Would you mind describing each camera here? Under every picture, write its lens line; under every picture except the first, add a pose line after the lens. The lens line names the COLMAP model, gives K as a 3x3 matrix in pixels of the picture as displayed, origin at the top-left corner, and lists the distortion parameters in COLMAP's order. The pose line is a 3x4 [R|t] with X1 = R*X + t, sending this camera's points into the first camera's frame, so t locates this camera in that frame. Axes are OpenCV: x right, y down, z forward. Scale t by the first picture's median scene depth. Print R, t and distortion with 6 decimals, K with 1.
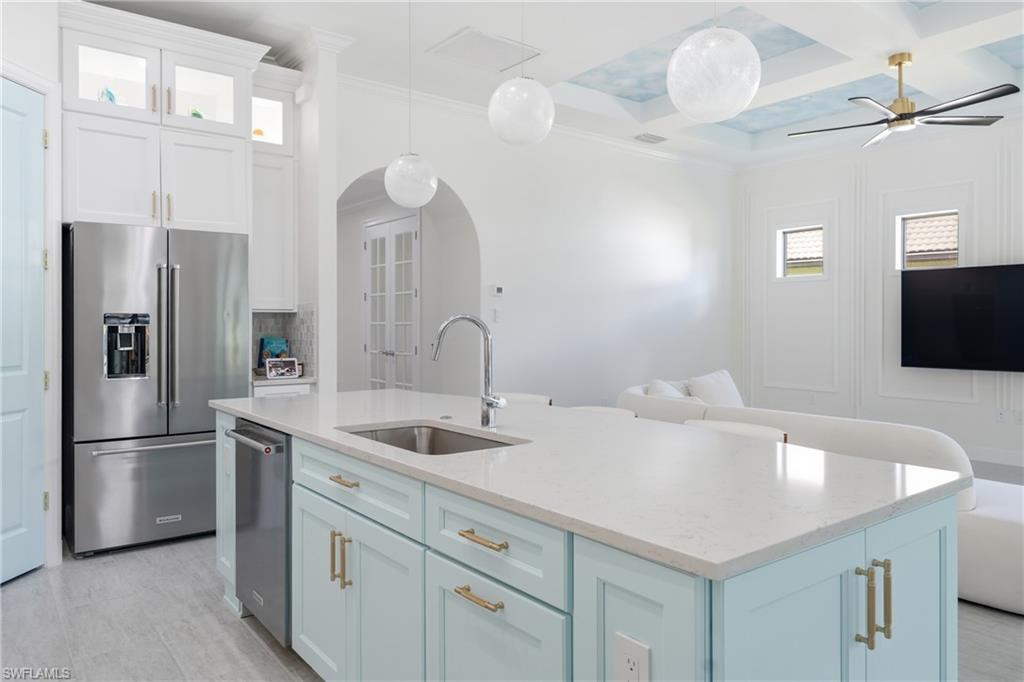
lens RADIAL K [[696.2, 0, 511.4], [0, 696.2, 327.5], [0, 0, 1]] dist [-0.001626, -0.000303]
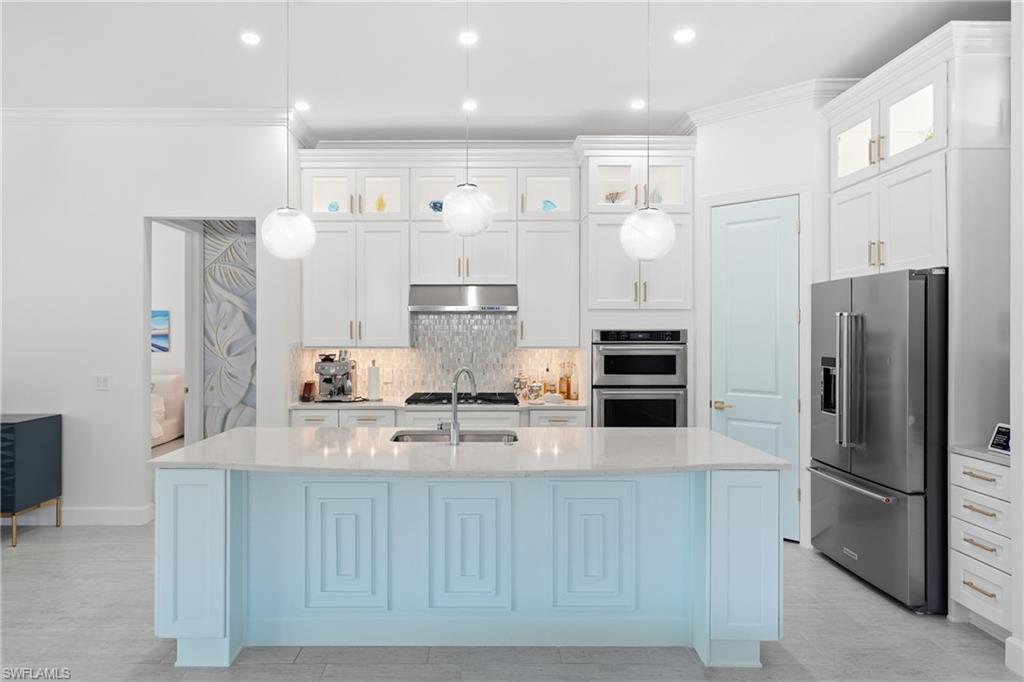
lens RADIAL K [[591.2, 0, 475.2], [0, 591.2, 335.5], [0, 0, 1]] dist [0.006641, 0.000321]
pose [[-0.616296, -0.001914, -0.787512, 0.481598], [-0.005392, 0.999984, 0.001789, -0.045111], [0.787496, 0.005349, -0.616297, 0.936769]]
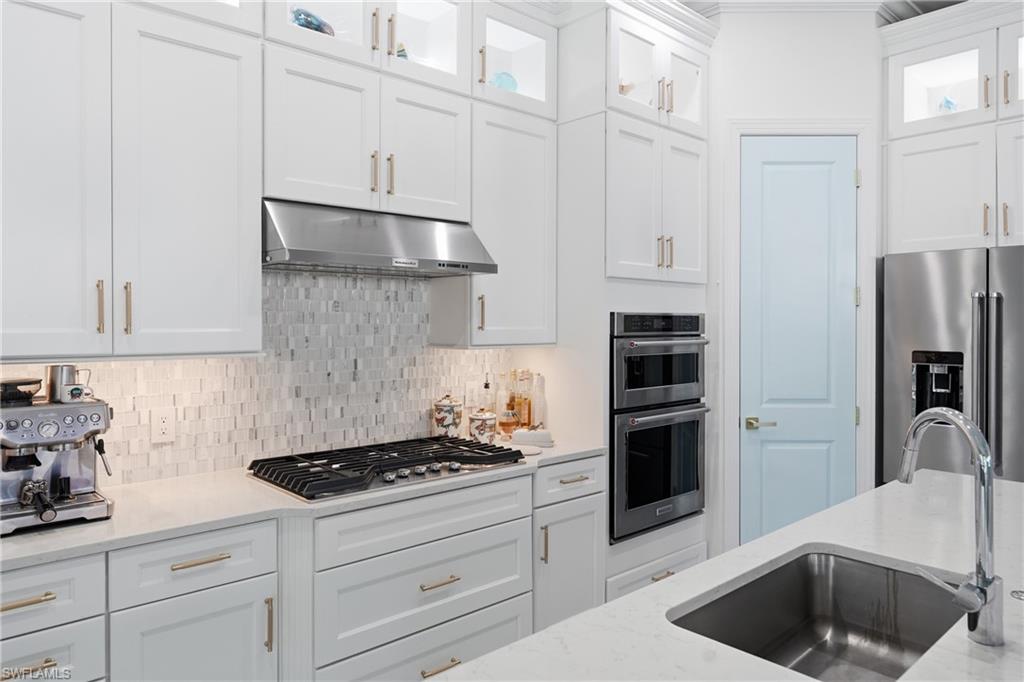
lens RADIAL K [[681.1, 0, 512.4], [0, 681.1, 328.1], [0, 0, 1]] dist [0.003420, 0.001633]
pose [[0.077759, 0.003628, -0.996966, 0.221151], [-0.004348, 0.999985, 0.003300, -0.041132], [0.996963, 0.004078, 0.077774, 0.323570]]
